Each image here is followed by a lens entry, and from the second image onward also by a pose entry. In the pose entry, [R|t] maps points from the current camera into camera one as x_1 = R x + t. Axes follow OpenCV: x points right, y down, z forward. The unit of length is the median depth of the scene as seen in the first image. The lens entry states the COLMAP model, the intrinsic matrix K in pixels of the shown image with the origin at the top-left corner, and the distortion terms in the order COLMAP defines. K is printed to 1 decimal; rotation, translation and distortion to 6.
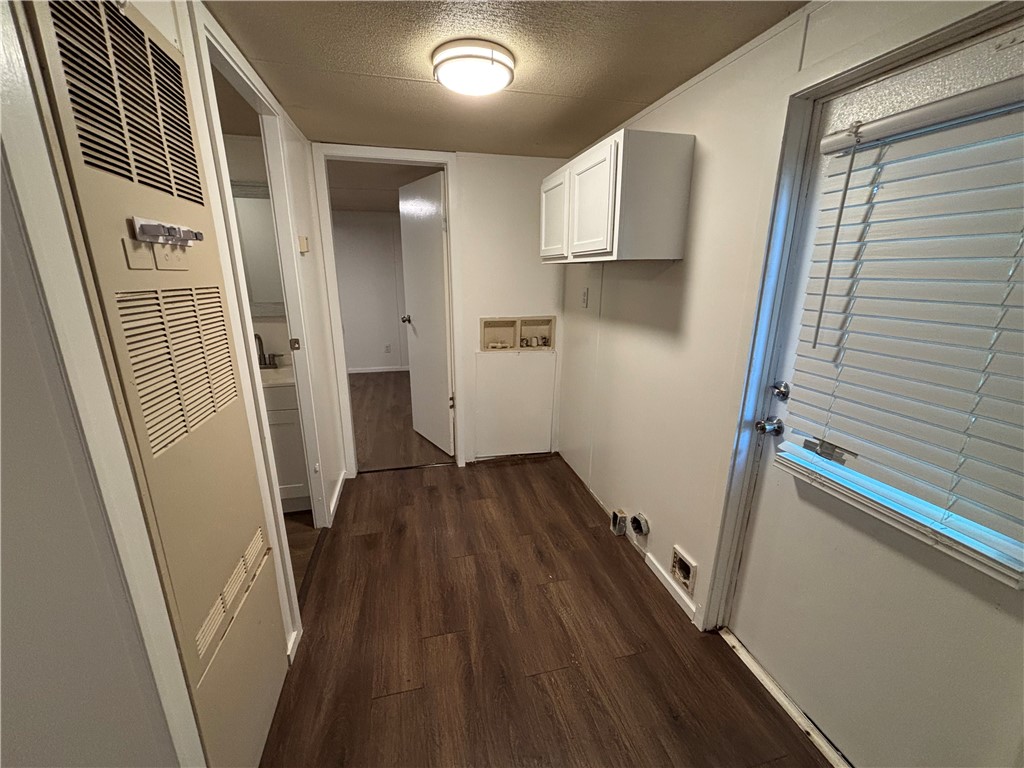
lens RADIAL K [[416.0, 0, 508.1], [0, 416.0, 384.4], [0, 0, 1]] dist [-0.002080, 0.000338]
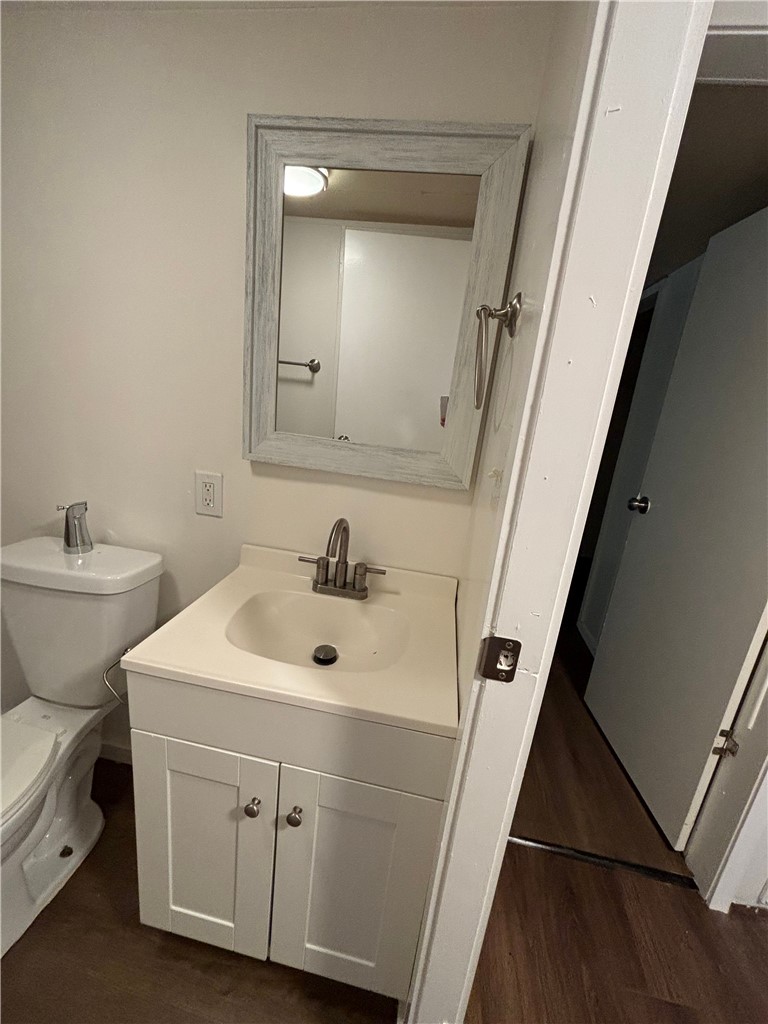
lens RADIAL K [[416.0, 0, 383.8], [0, 416.0, 507.1], [0, 0, 1]] dist [-0.002080, 0.000338]
pose [[0.915569, 0.195413, -0.351494, -0.450187], [-0.206064, 0.978512, 0.007250, -0.149701], [0.345358, 0.065793, 0.936162, 0.667313]]
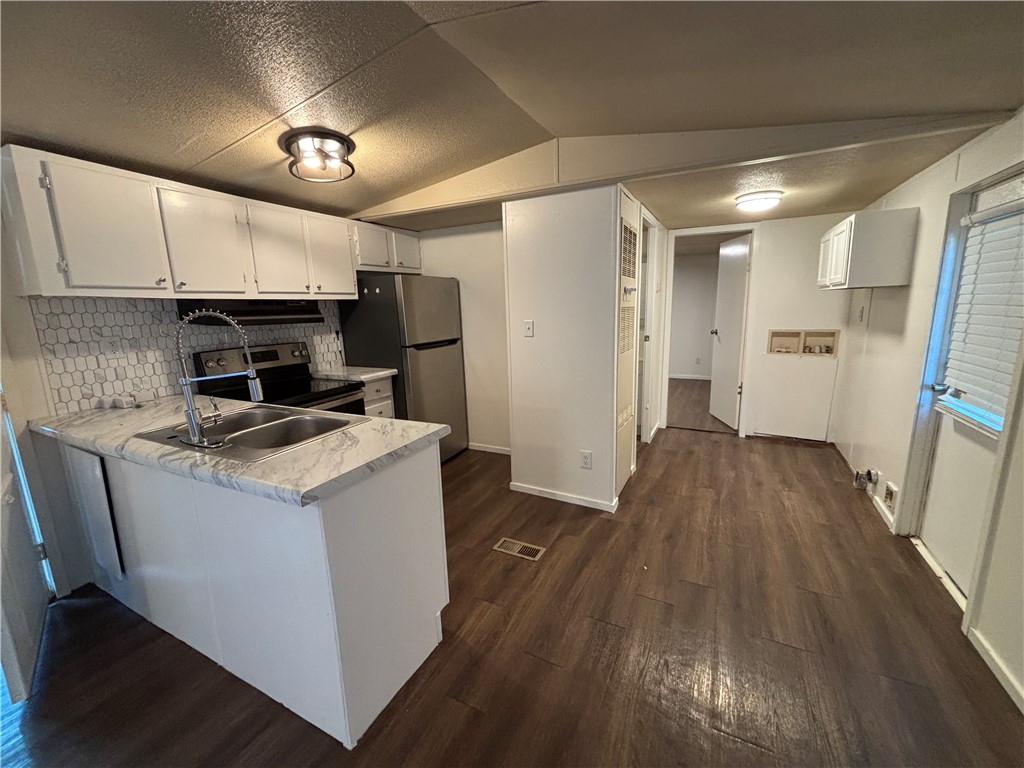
lens RADIAL K [[416.0, 0, 512.1], [0, 416.0, 385.4], [0, 0, 1]] dist [-0.002080, 0.000338]
pose [[0.758855, 0.099247, -0.643653, 0.241282], [-0.140289, 0.990029, -0.012741, 0.203820], [0.635970, 0.099966, 0.765212, -0.745807]]
